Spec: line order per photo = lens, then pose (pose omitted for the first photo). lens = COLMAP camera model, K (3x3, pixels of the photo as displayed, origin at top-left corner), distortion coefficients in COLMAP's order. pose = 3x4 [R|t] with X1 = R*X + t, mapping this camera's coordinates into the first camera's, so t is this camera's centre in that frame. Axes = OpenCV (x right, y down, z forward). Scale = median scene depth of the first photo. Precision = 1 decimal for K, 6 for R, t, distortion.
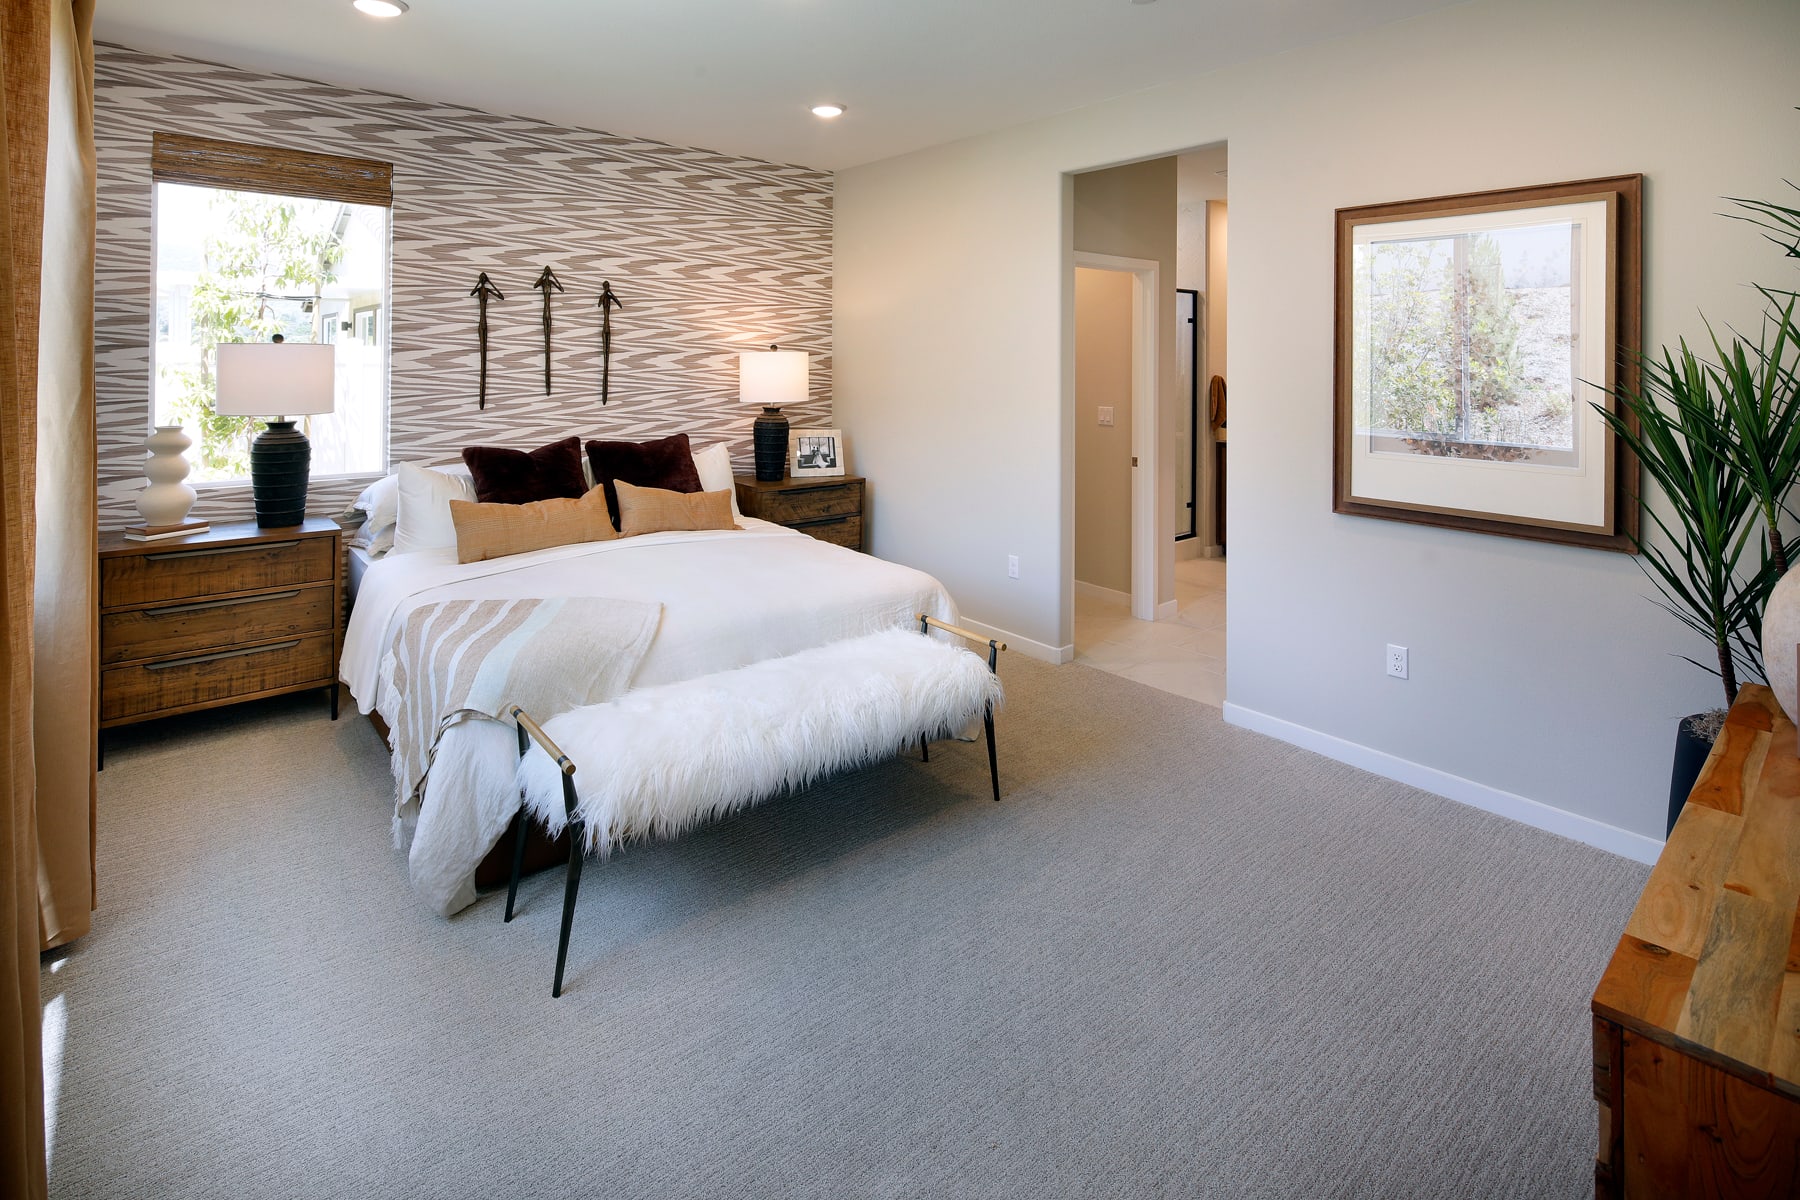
lens RADIAL K [[1097.8, 0, 900.0], [0, 1097.8, 600.0], [0, 0, 1]] dist [-0.002255, -0.001709]
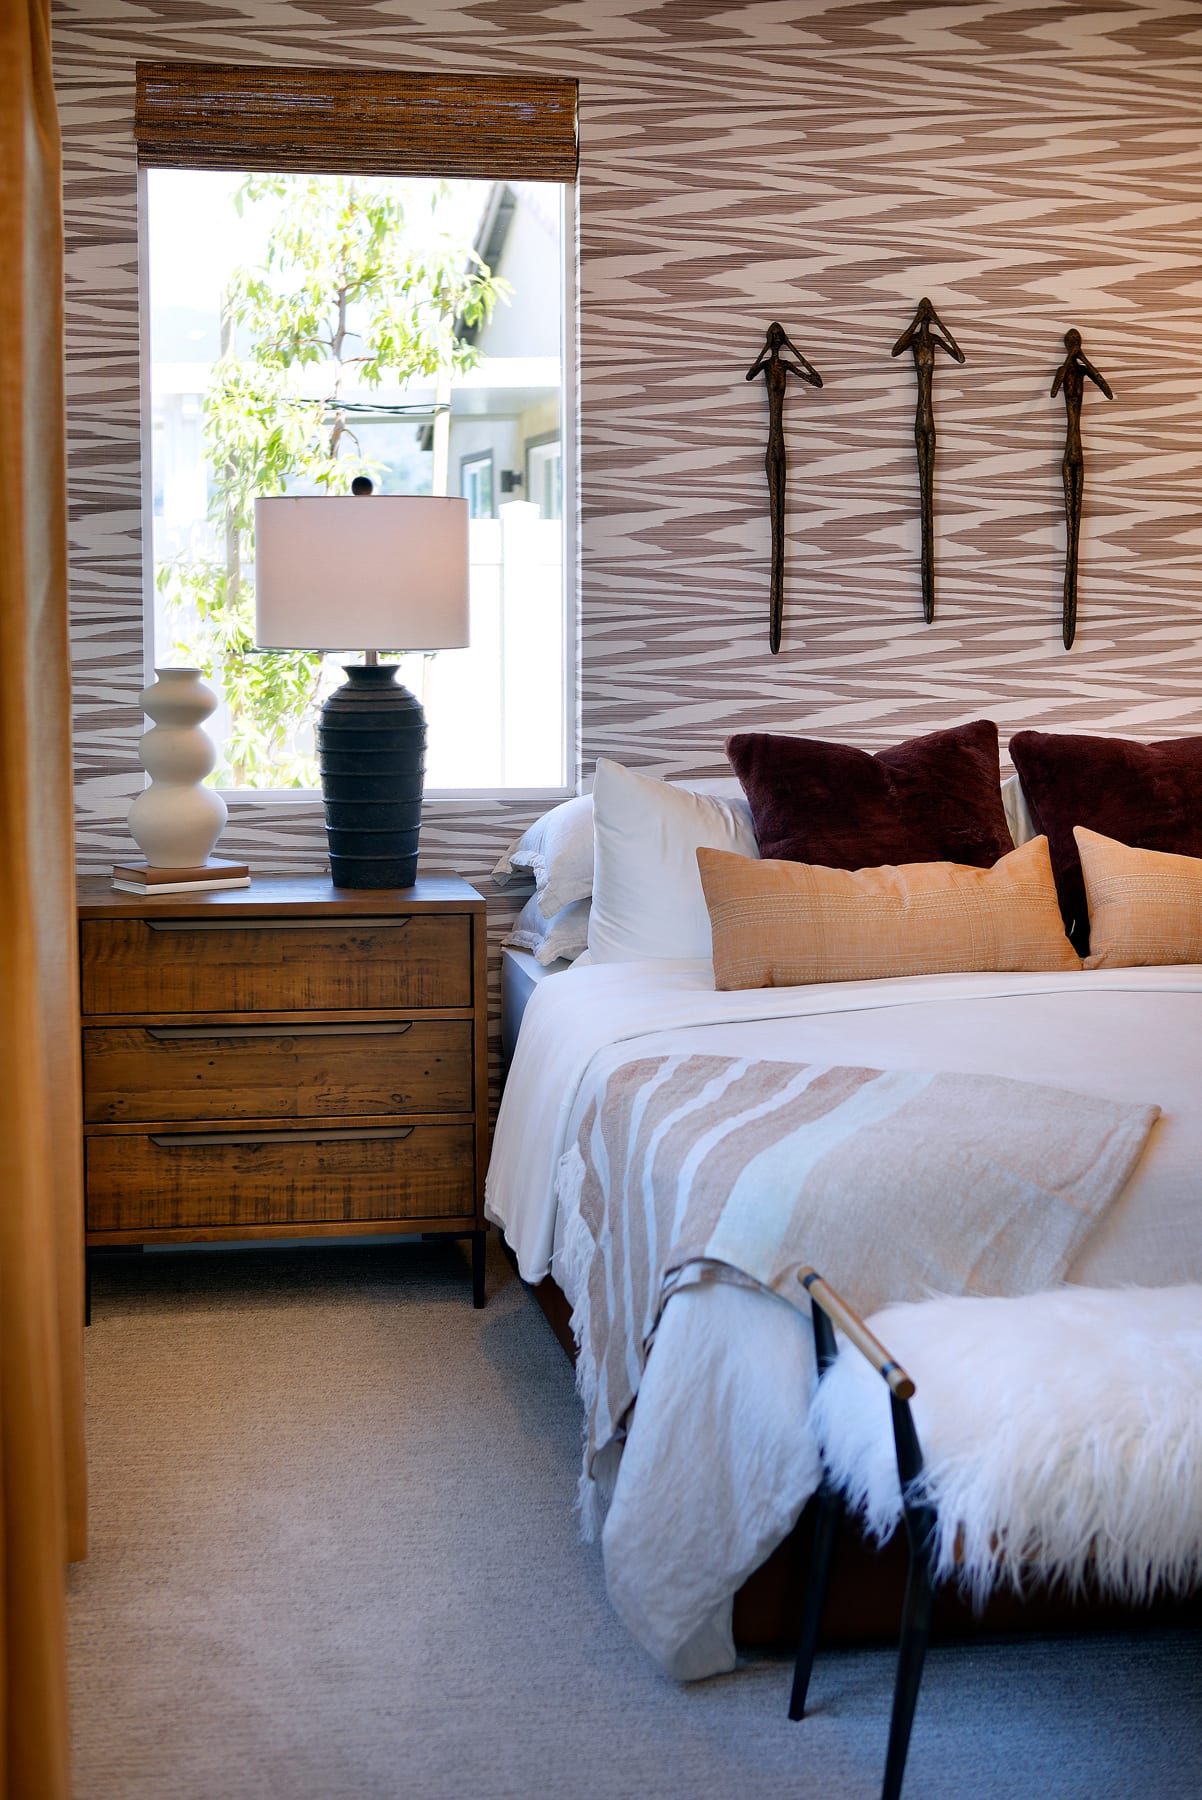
lens RADIAL K [[1333.8, 0, 598.3], [0, 1333.8, 897.2], [0, 0, 1]] dist [0.004628, 0.000182]
pose [[0.950252, 0.075109, -0.302290, -0.277486], [-0.022185, 0.984347, 0.174841, -0.169022], [0.310691, -0.159437, 0.937044, 0.451347]]
